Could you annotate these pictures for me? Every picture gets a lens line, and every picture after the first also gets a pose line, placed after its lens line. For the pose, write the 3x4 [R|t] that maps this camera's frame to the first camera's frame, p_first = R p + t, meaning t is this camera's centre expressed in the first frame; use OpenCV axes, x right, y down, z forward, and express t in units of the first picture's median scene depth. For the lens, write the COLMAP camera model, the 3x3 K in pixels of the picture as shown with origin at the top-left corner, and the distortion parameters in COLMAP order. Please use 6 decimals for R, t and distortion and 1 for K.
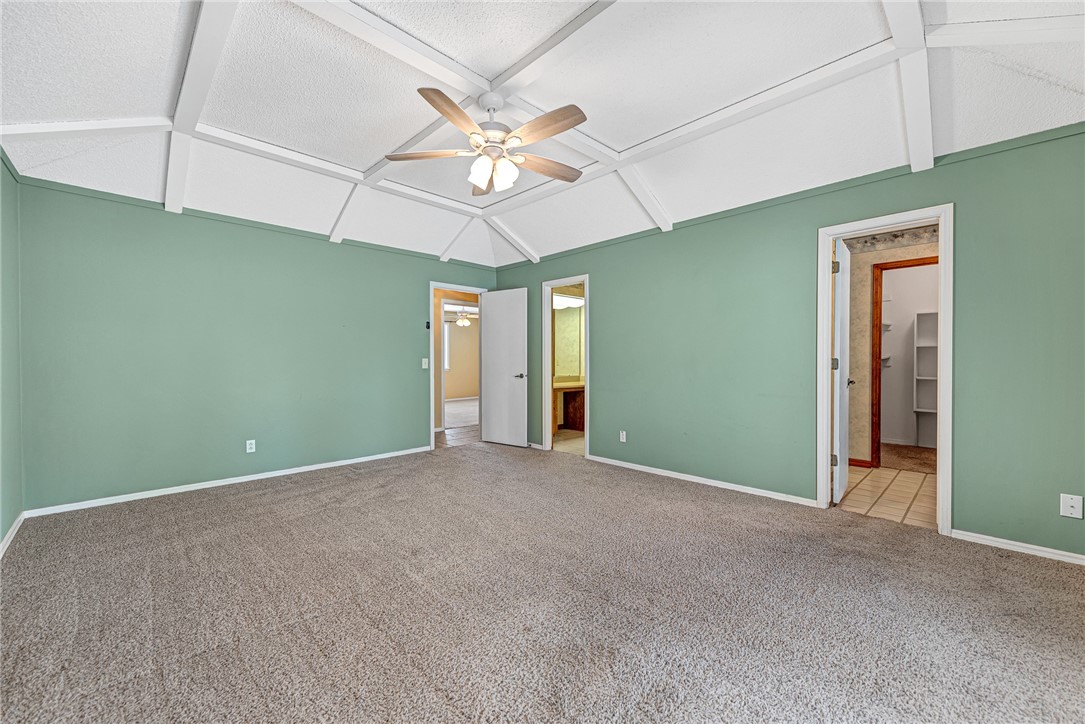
lens RADIAL K [[428.0, 0, 546.1], [0, 428.0, 361.4], [0, 0, 1]] dist [0.010208, -0.002756]
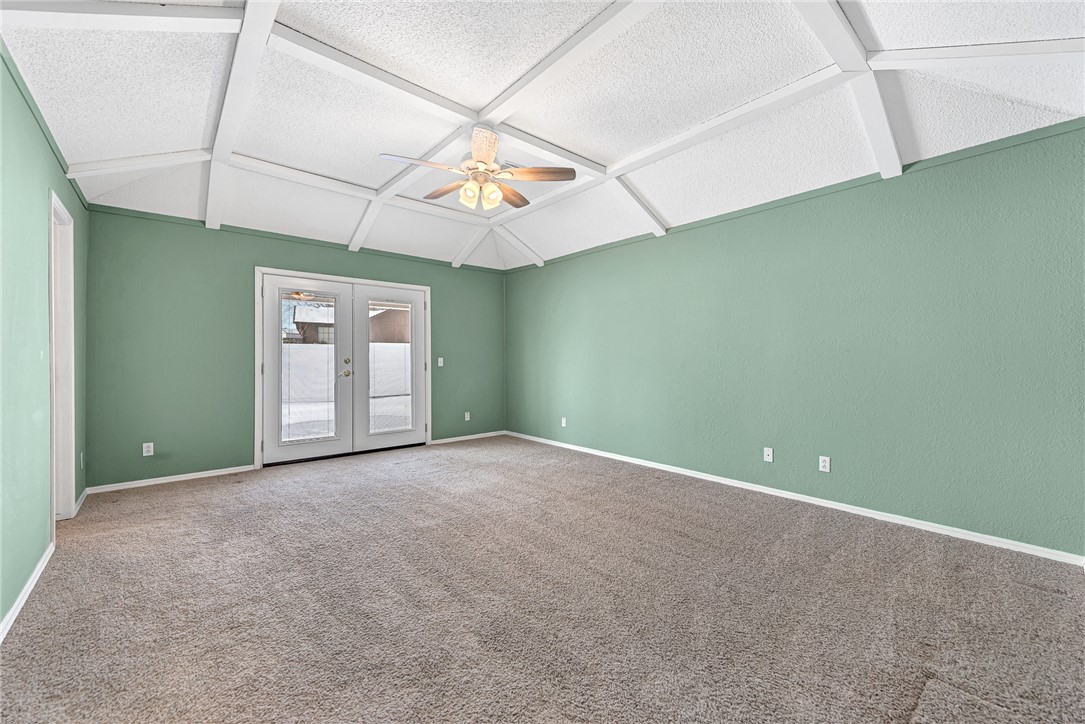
lens RADIAL K [[428.0, 0, 541.5], [0, 428.0, 361.8], [0, 0, 1]] dist [0.010208, -0.002756]
pose [[0.997987, -0.000331, -0.063417, 0.092548], [0.000489, 0.999997, 0.002476, 0.000542], [0.063416, -0.002502, 0.997984, -0.099182]]
